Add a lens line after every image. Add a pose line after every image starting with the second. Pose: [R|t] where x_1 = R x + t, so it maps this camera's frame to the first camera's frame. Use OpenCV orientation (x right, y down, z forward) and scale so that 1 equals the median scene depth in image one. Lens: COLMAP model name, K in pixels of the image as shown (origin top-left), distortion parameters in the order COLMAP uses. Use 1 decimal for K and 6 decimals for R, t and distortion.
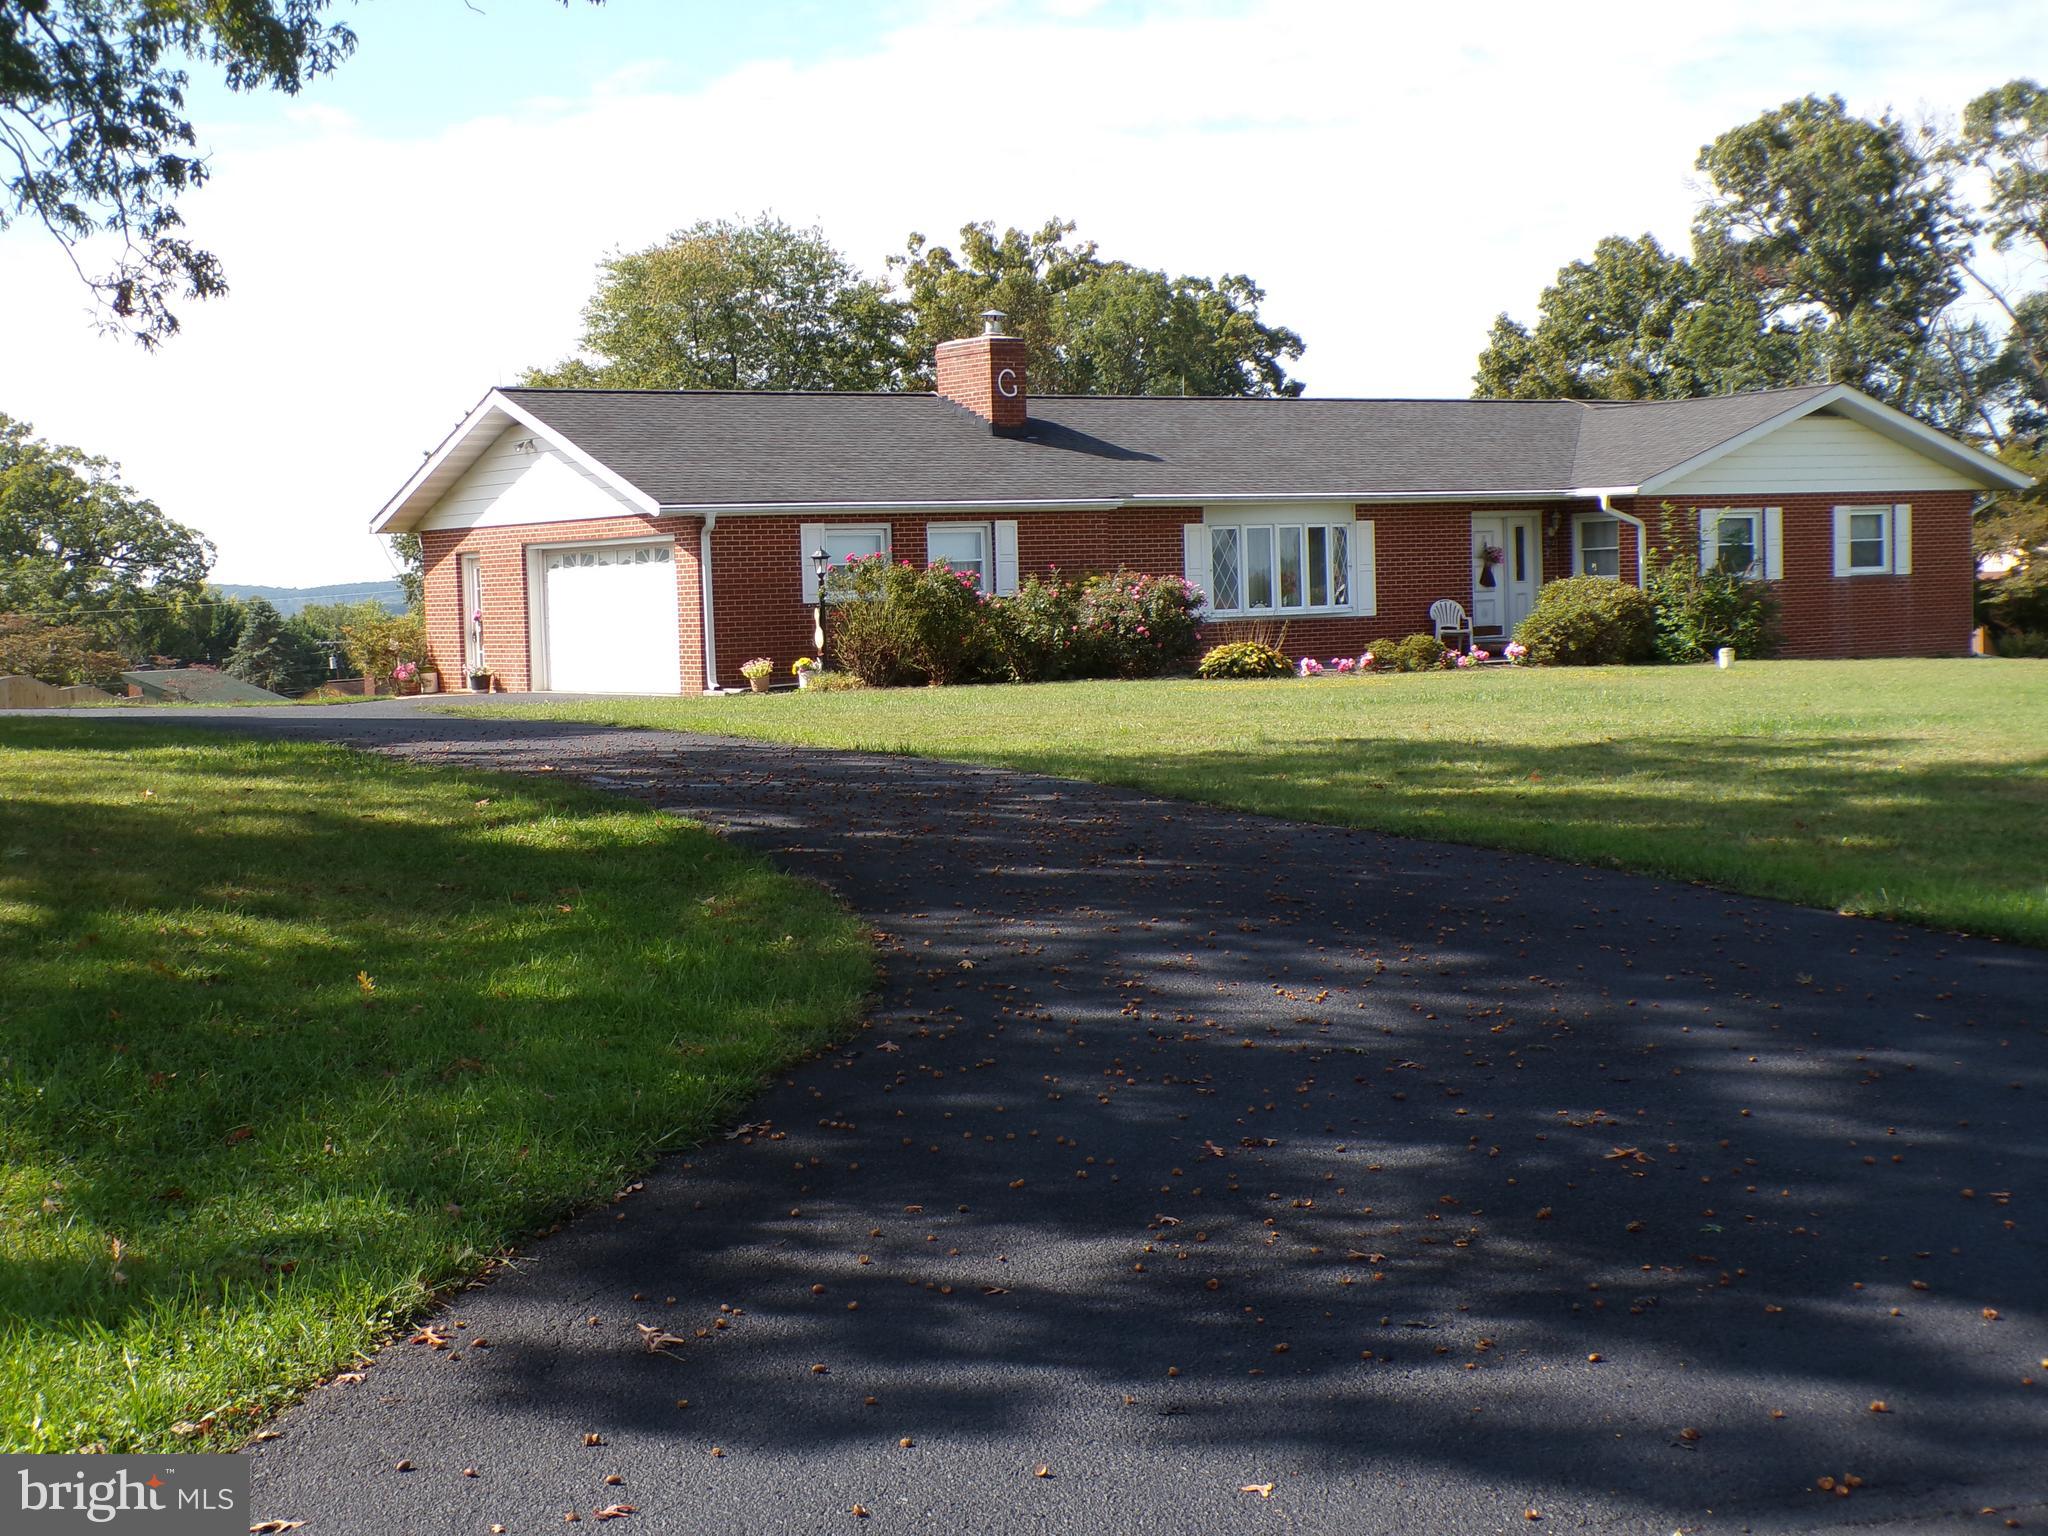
lens RADIAL K [[3042.2, 0, 982.6], [0, 3042.2, 848.9], [0, 0, 1]] dist [0.011612, 0.235774]
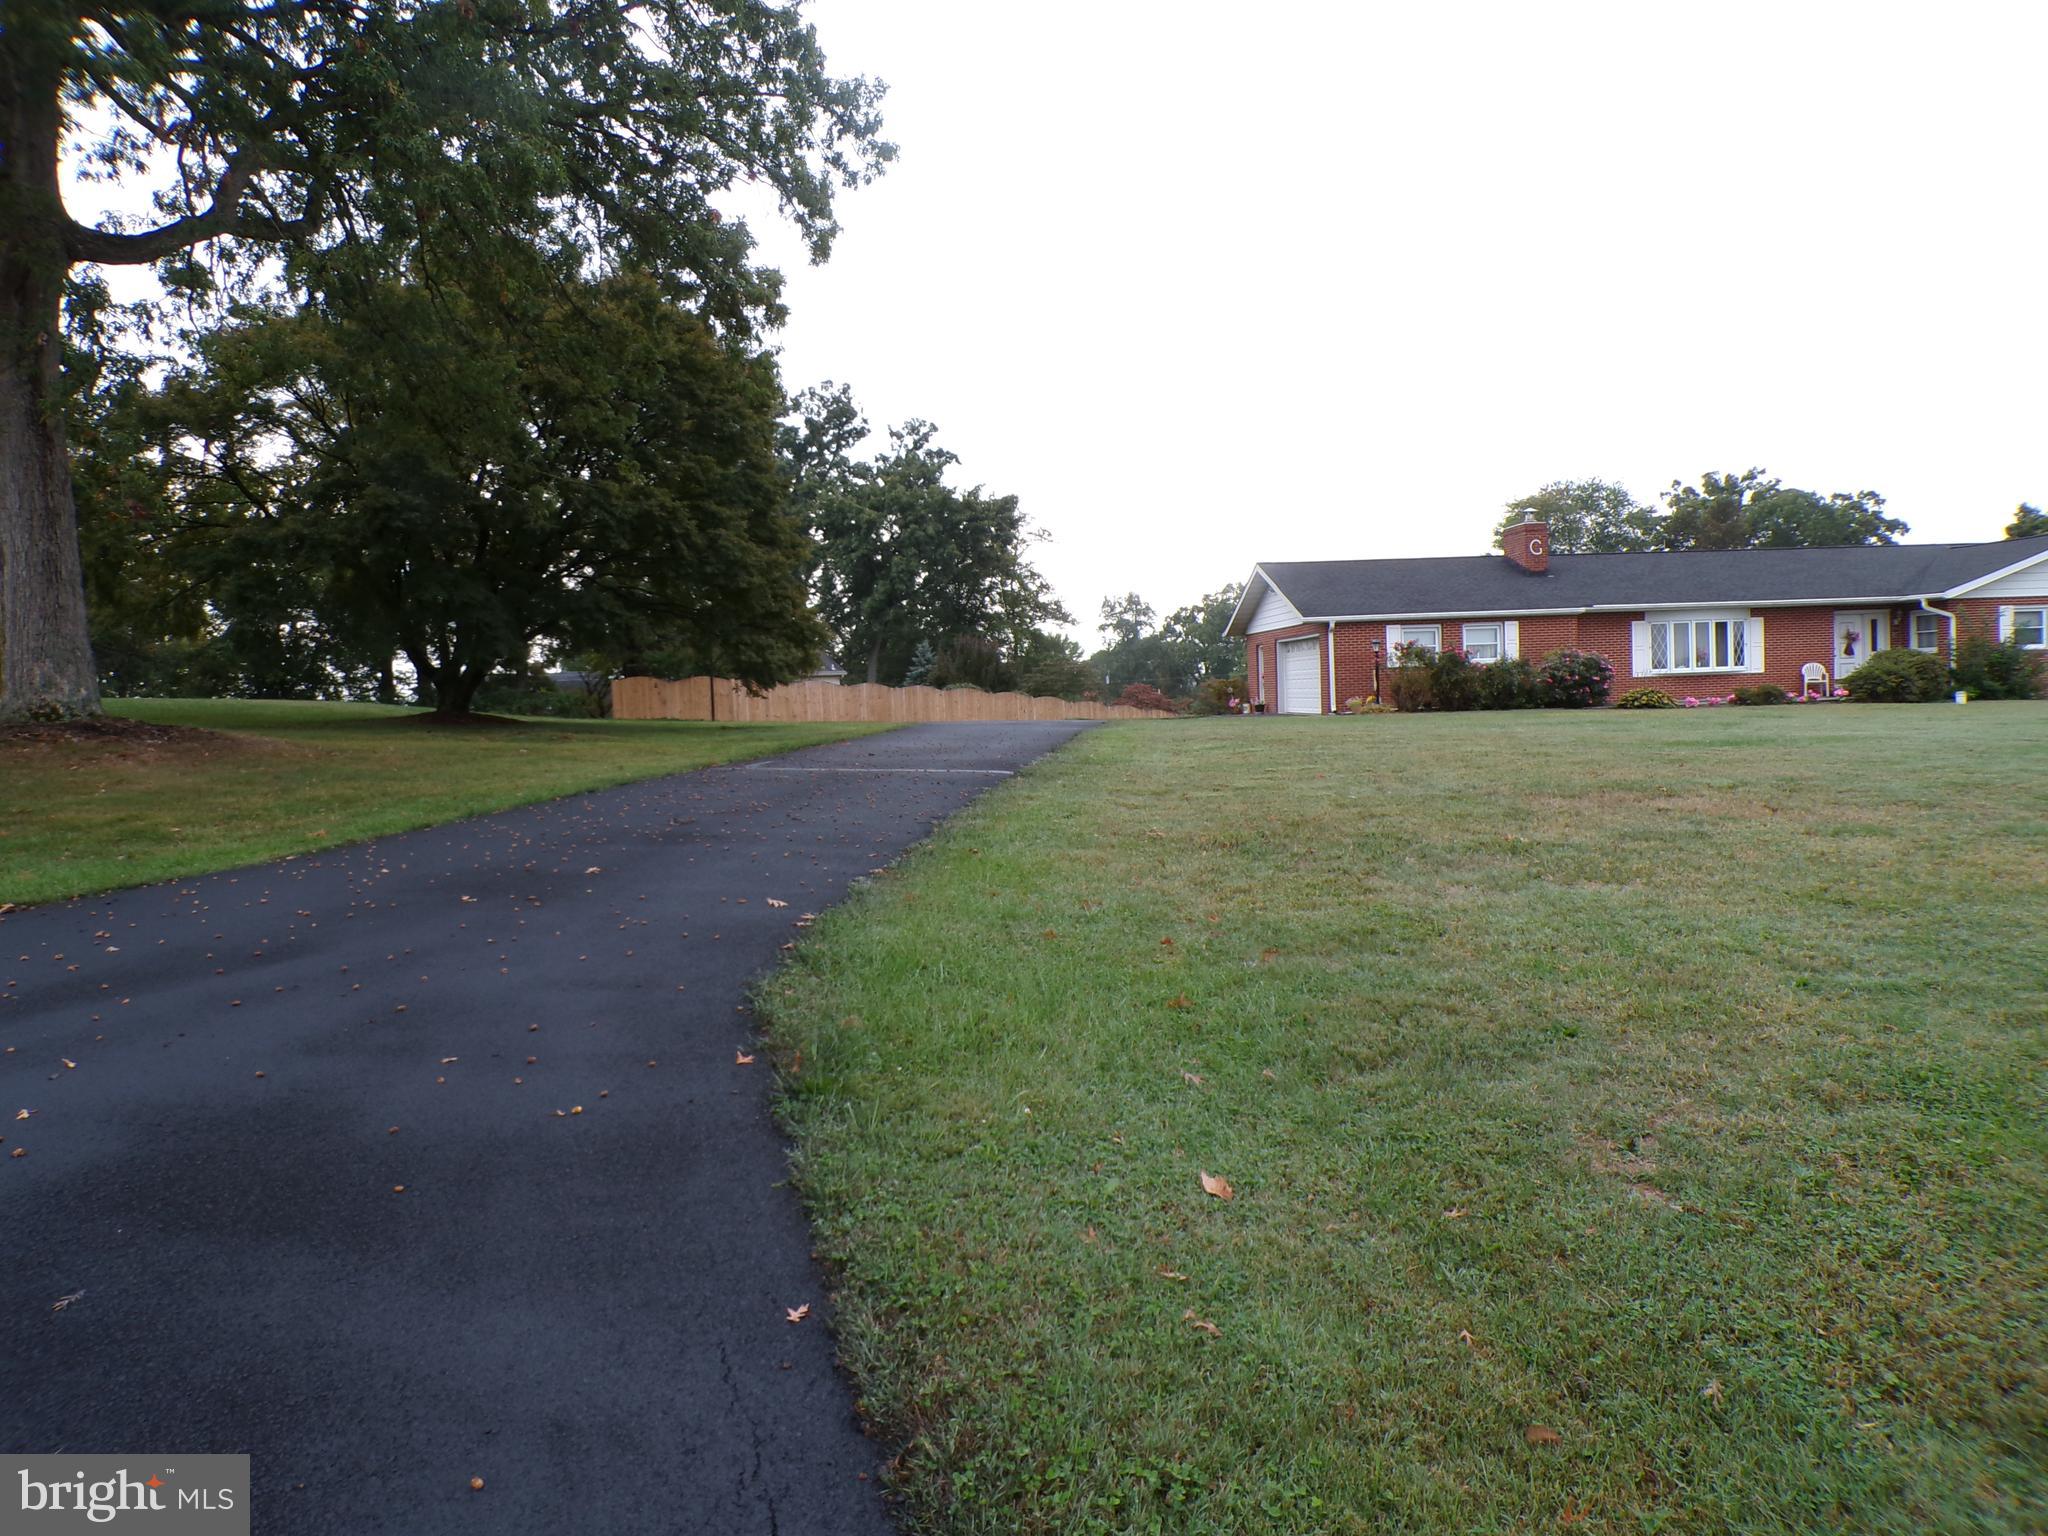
lens RADIAL K [[1383.9, 0, 1028.3], [0, 1383.9, 769.5], [0, 0, 1]] dist [-0.046274, 0.021734]
pose [[0.873535, 0.025437, -0.486097, 0.133039], [-0.031139, 0.999508, -0.003656, -0.005526], [0.485765, 0.018330, 0.873897, 0.114592]]
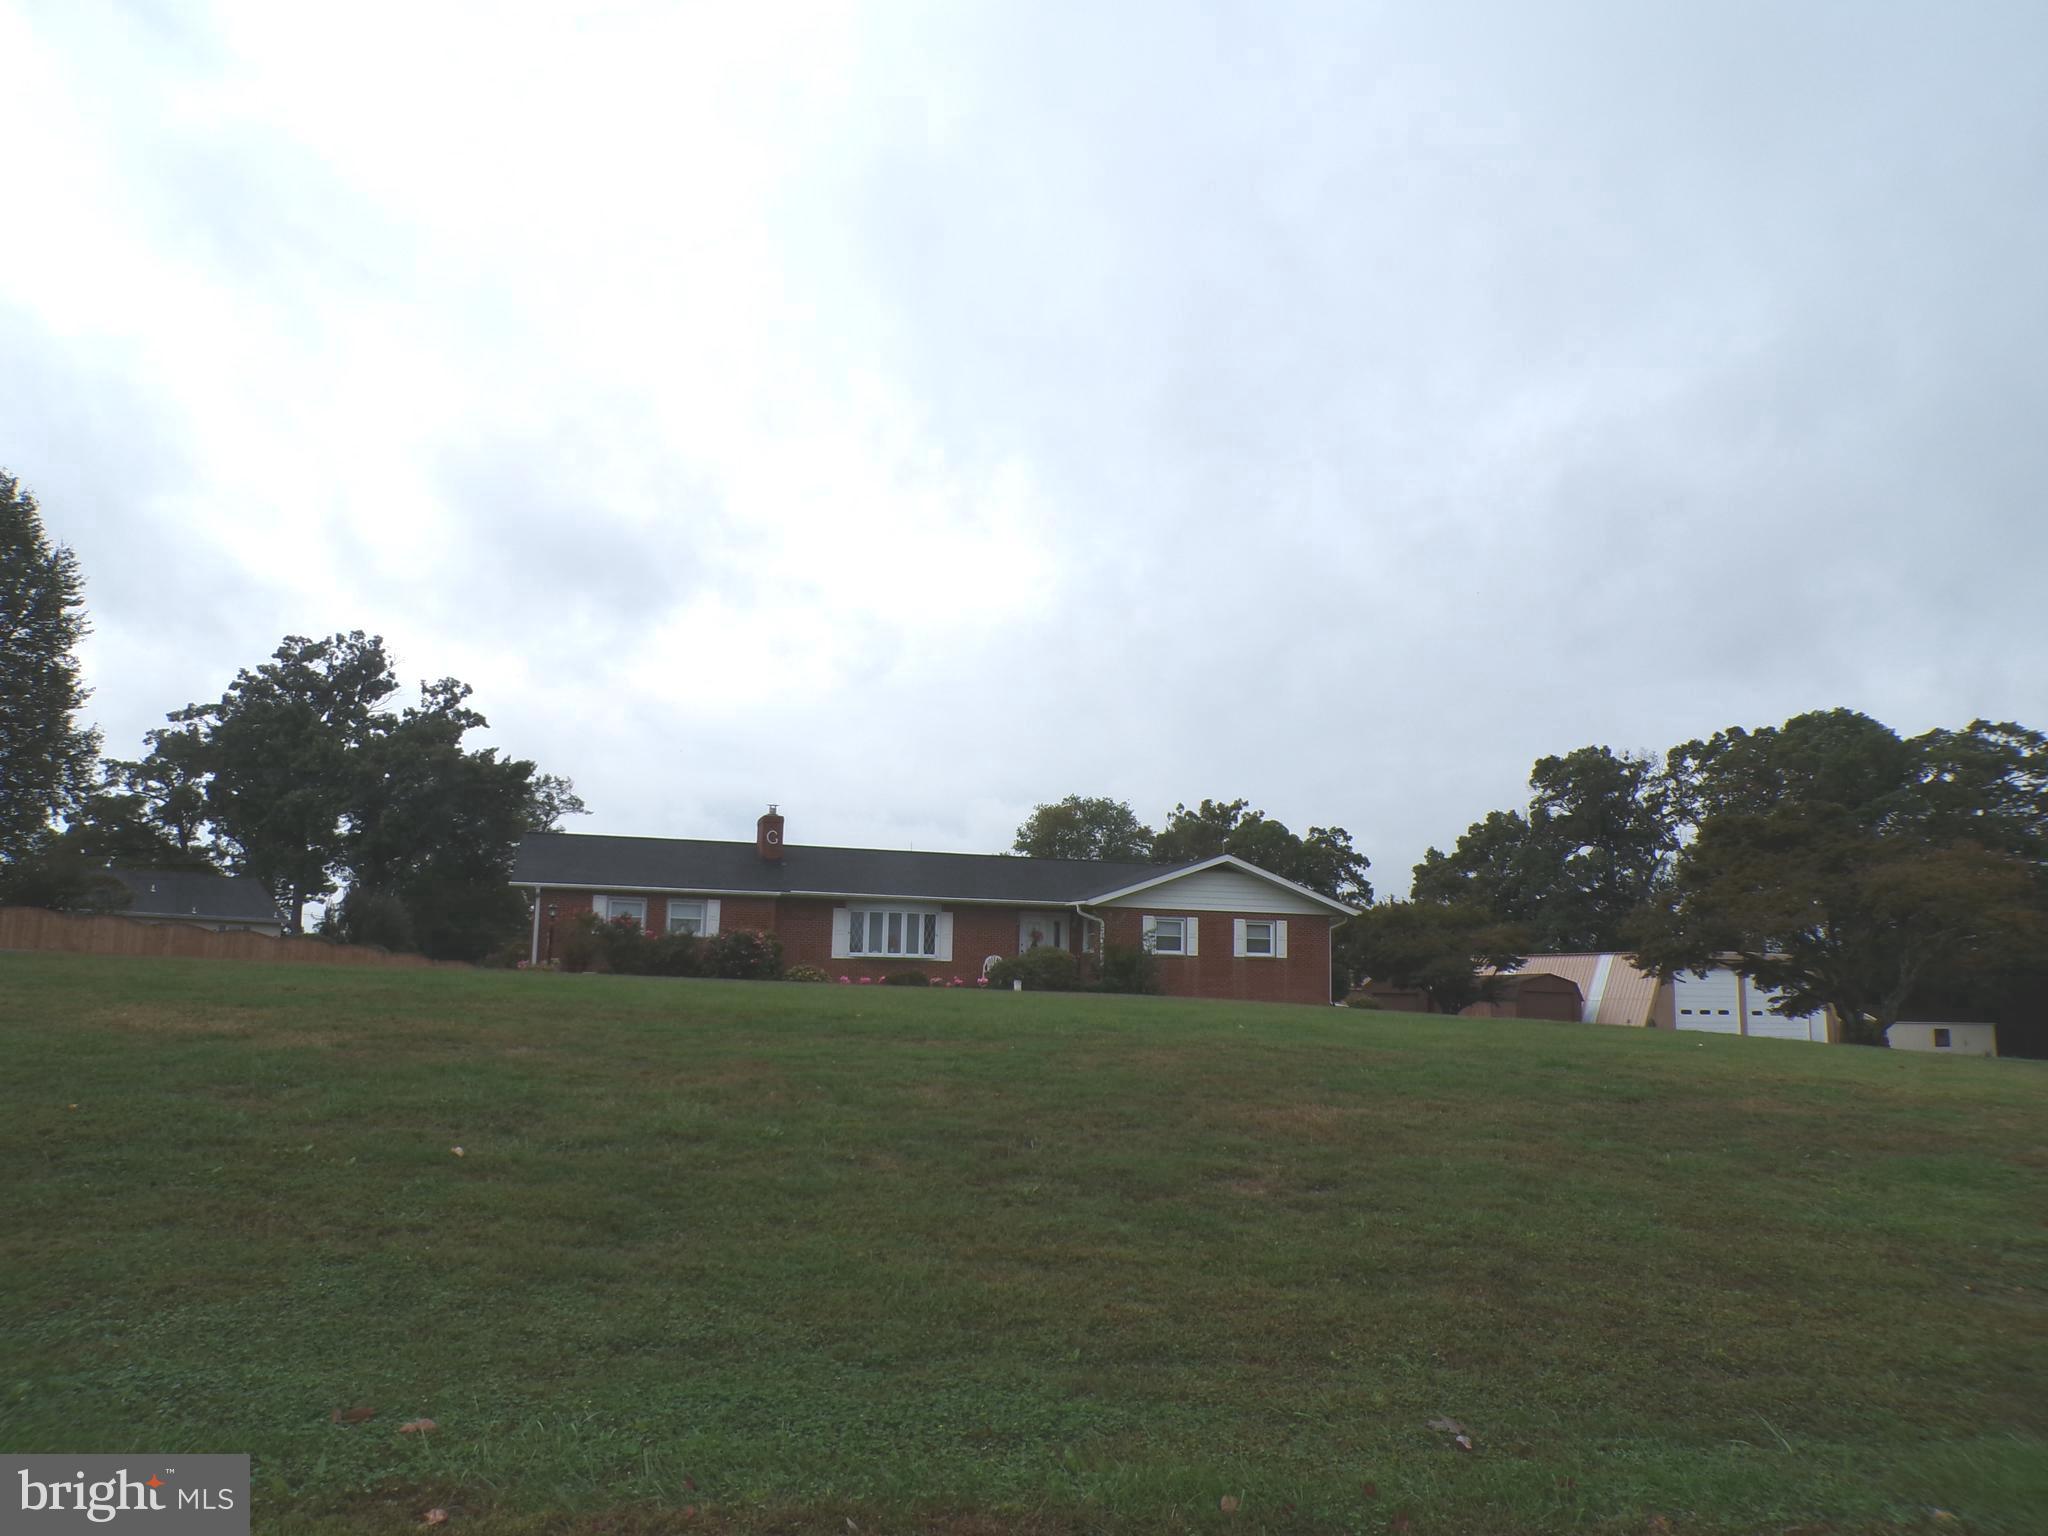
lens RADIAL K [[1383.9, 0, 1028.3], [0, 1383.9, 769.5], [0, 0, 1]] dist [-0.046274, 0.021734]
pose [[0.964591, 0.012996, -0.263430, 0.379250], [-0.073981, 0.972021, -0.222940, -0.002018], [0.253162, 0.234535, 0.938564, 0.141389]]
